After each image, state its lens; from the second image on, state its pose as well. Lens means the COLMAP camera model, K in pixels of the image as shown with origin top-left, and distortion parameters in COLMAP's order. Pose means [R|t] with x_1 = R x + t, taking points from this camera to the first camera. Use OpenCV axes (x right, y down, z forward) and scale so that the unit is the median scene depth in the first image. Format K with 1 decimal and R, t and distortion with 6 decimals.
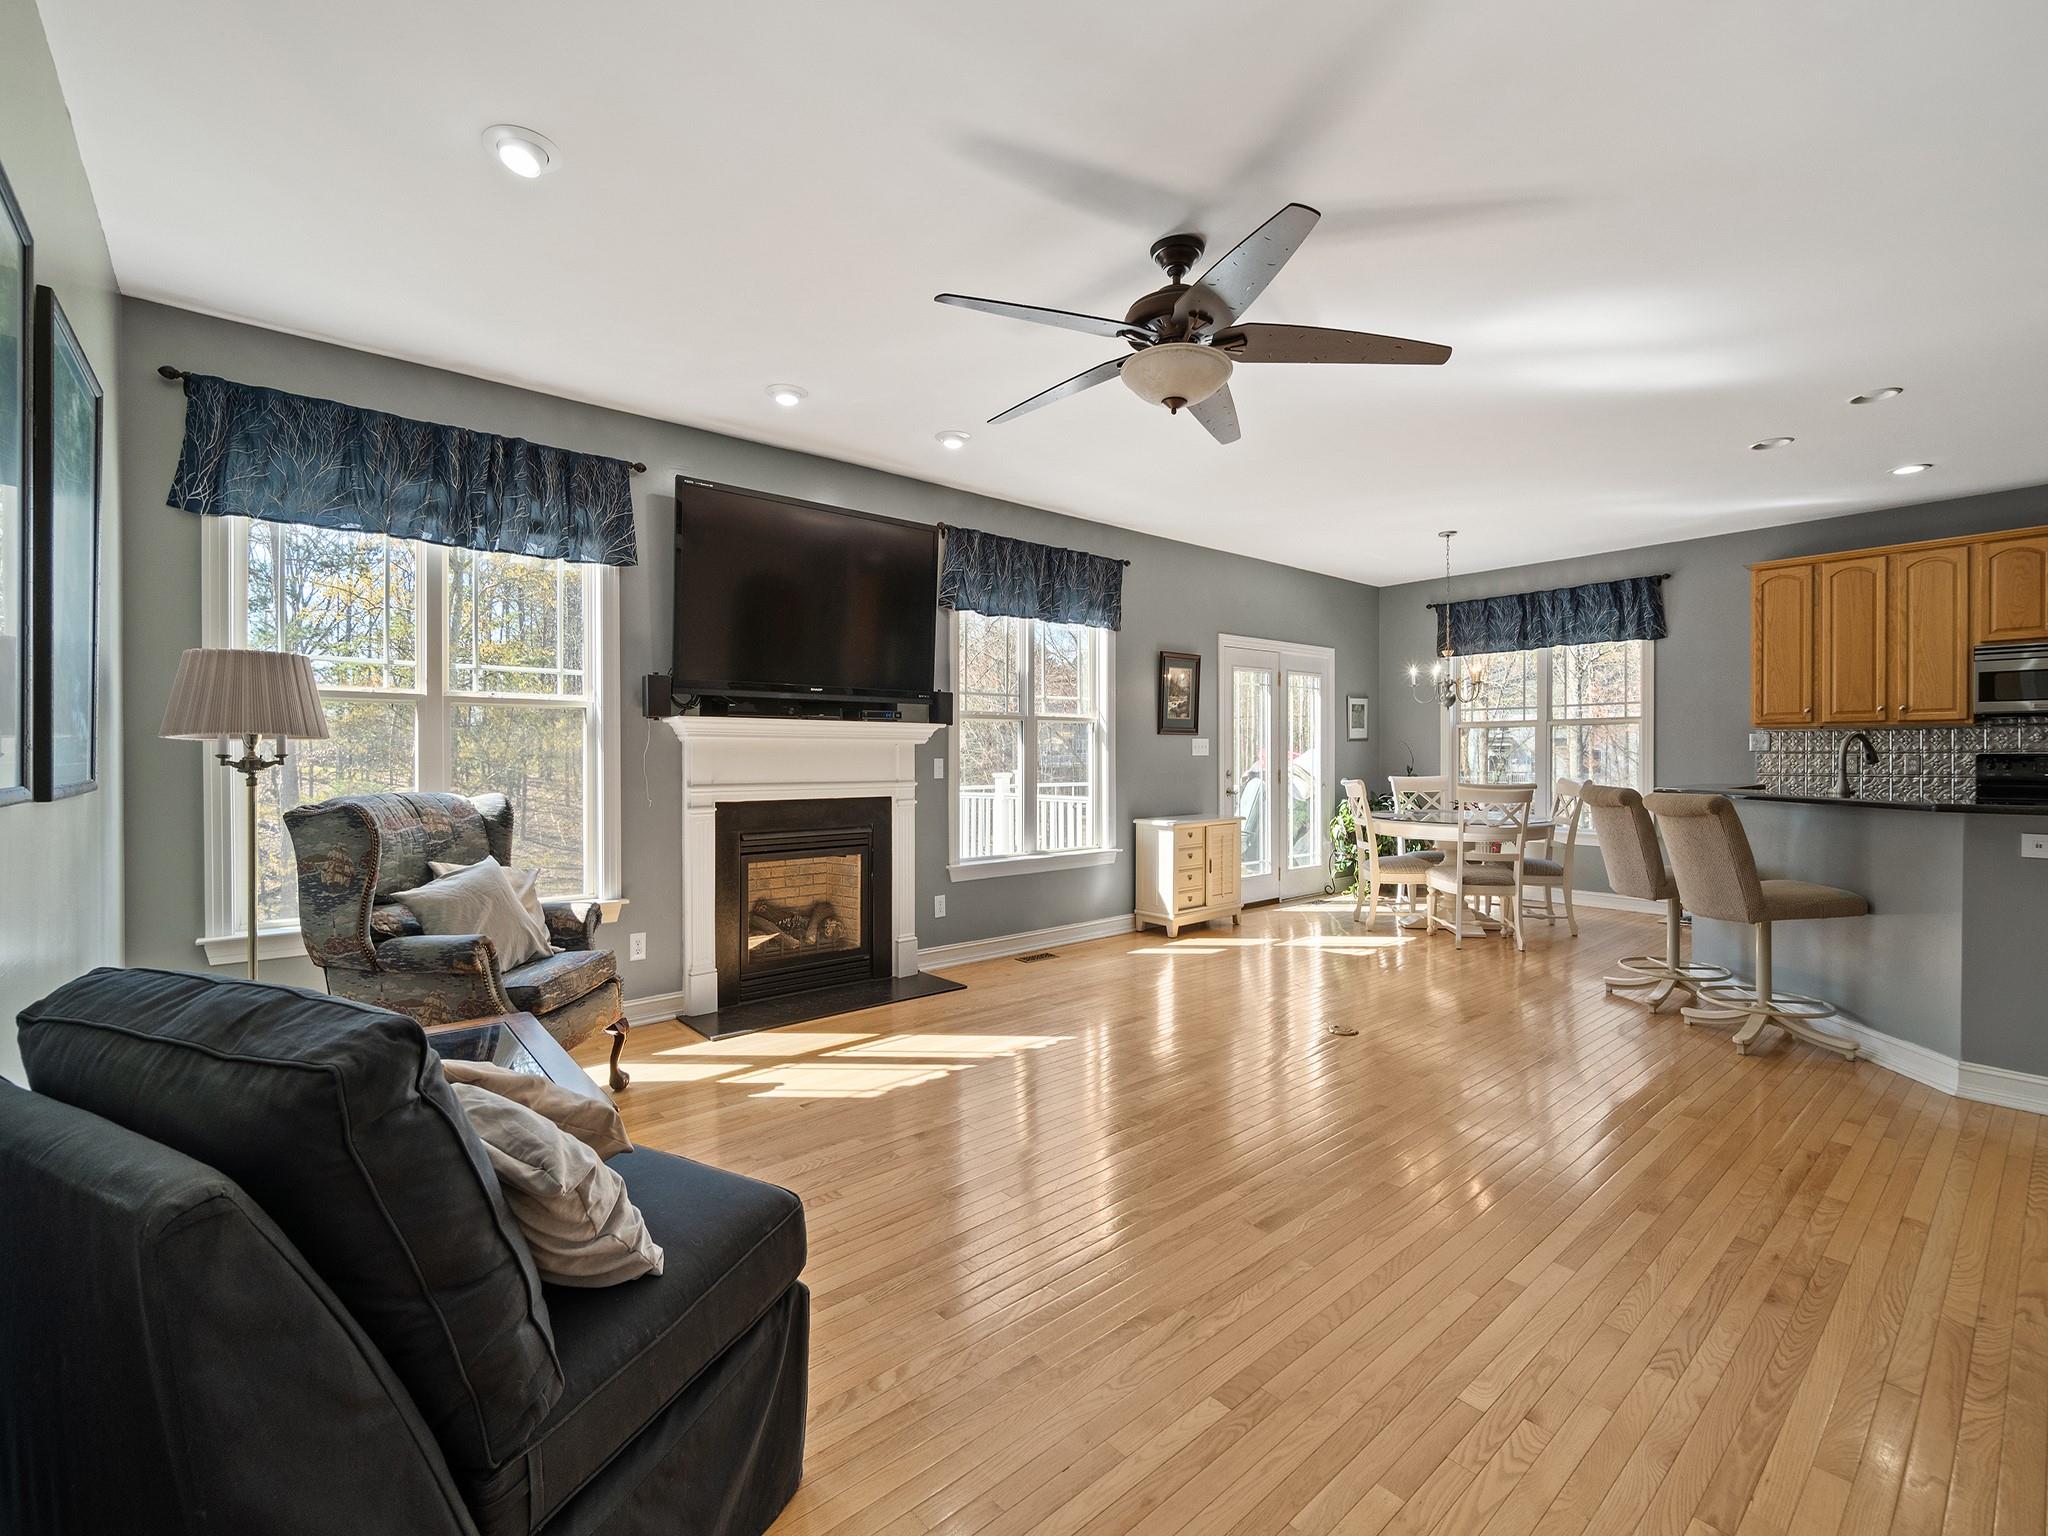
lens RADIAL K [[890.0, 0, 1024.5], [0, 890.0, 763.6], [0, 0, 1]] dist [0.000763, 0.000744]
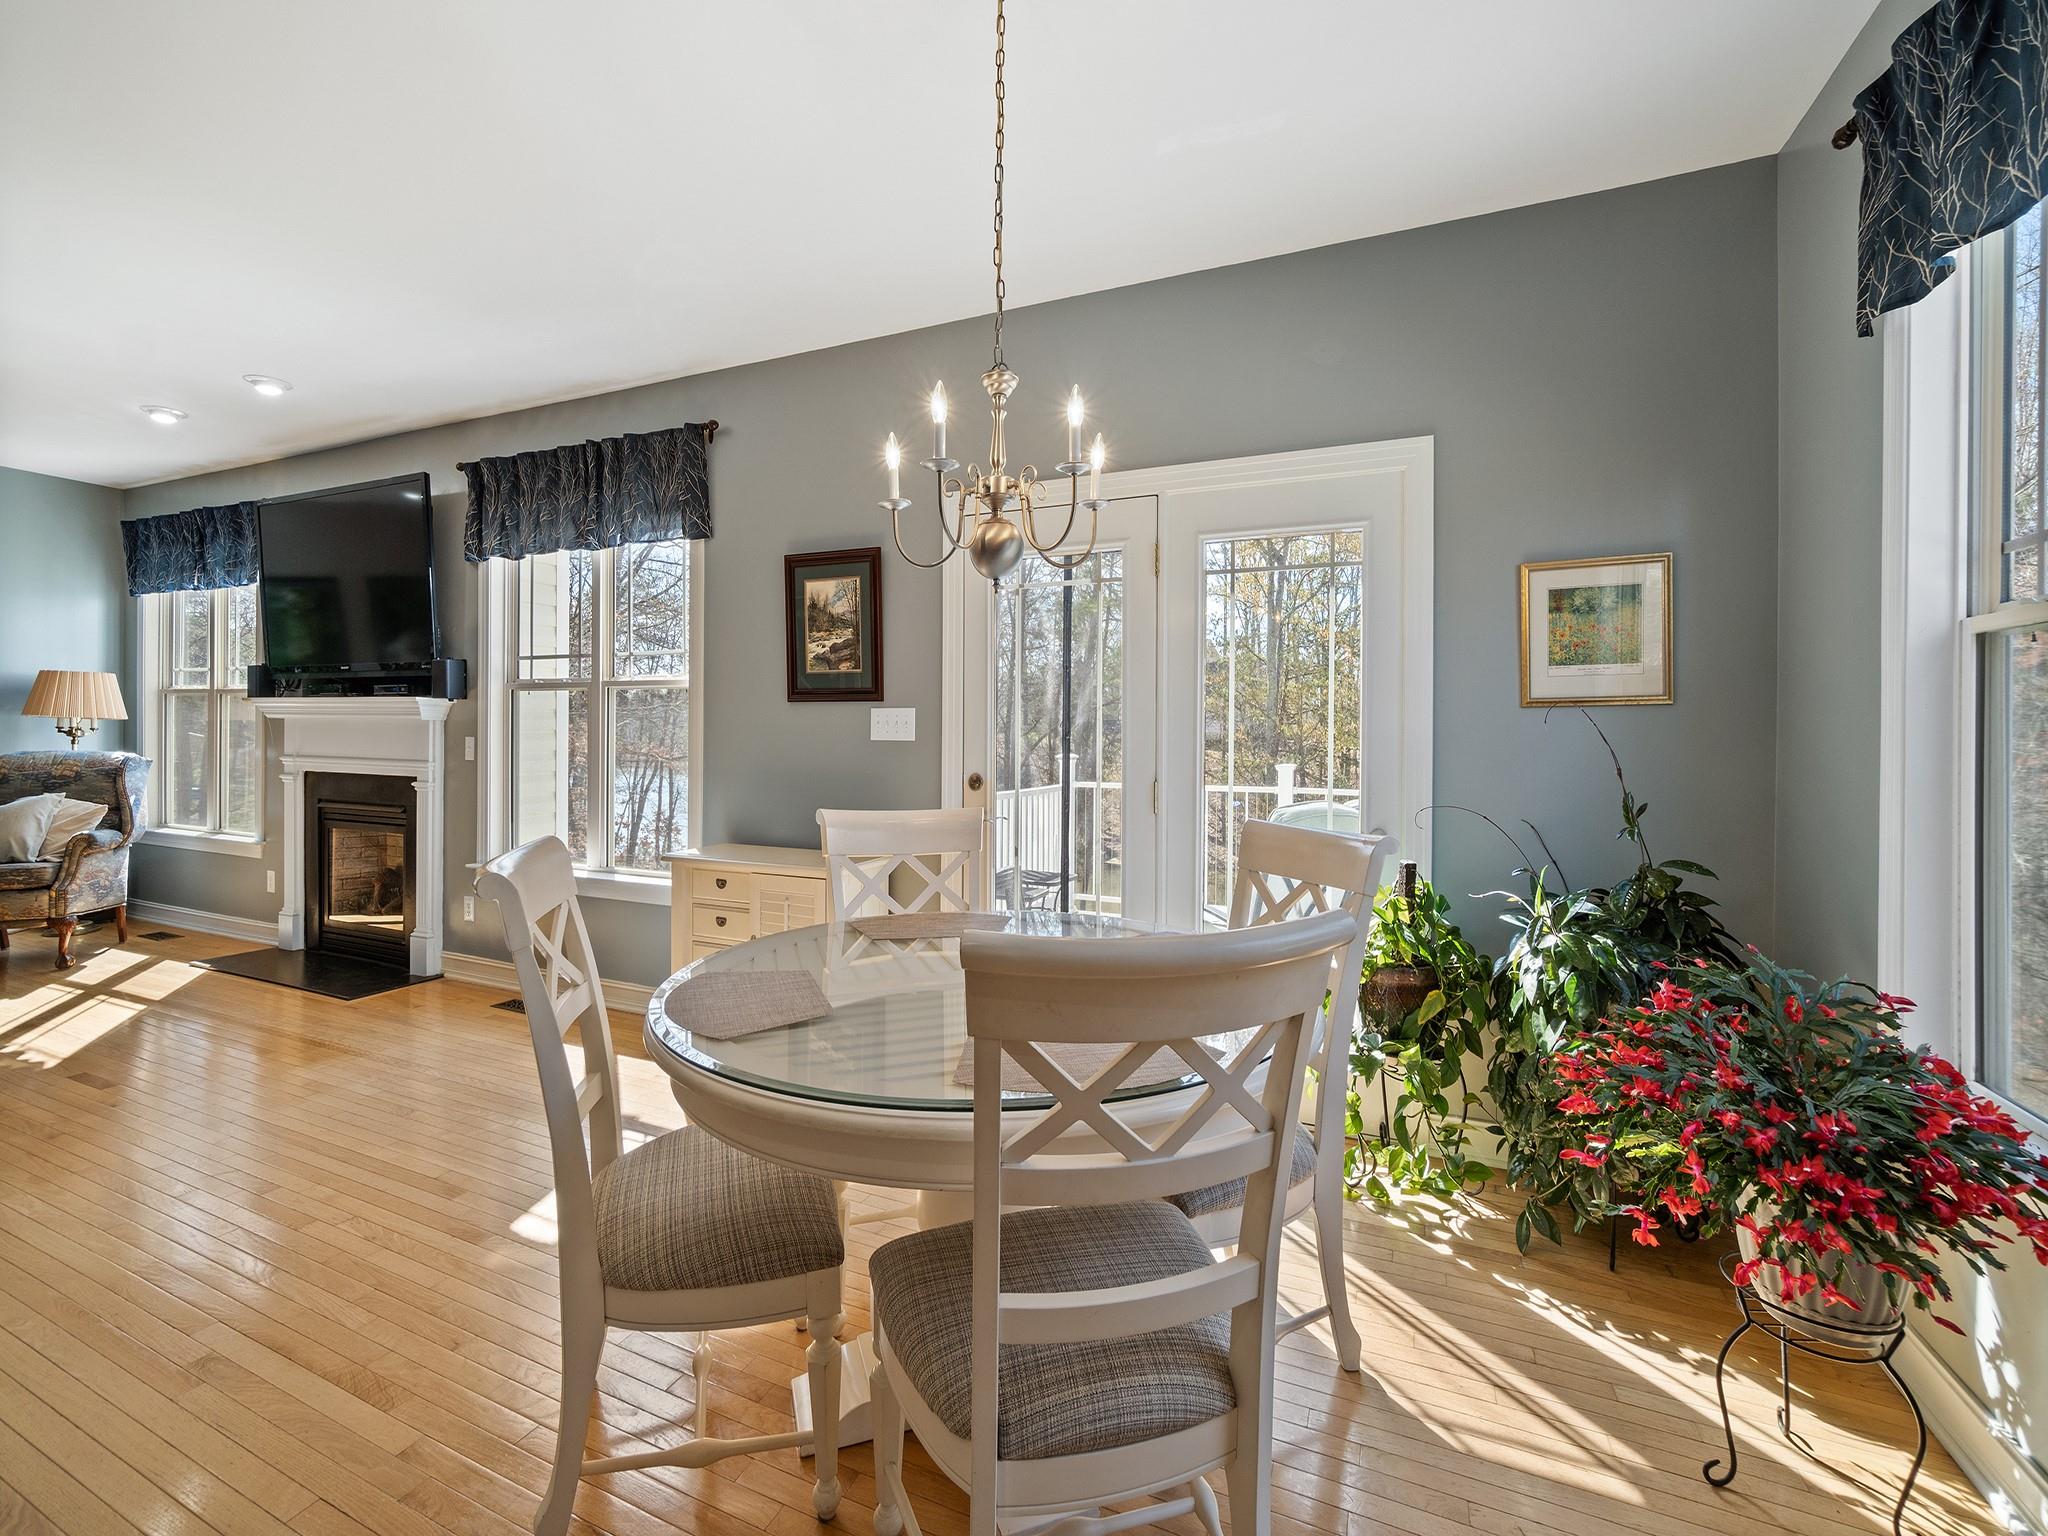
lens RADIAL K [[890.0, 0, 1025.1], [0, 890.0, 763.7], [0, 0, 1]] dist [0.000763, 0.000744]
pose [[0.437250, 0.006067, -0.899319, 0.777824], [-0.039833, 0.999127, -0.012627, 0.008160], [0.898457, 0.041343, 0.437110, 0.952467]]
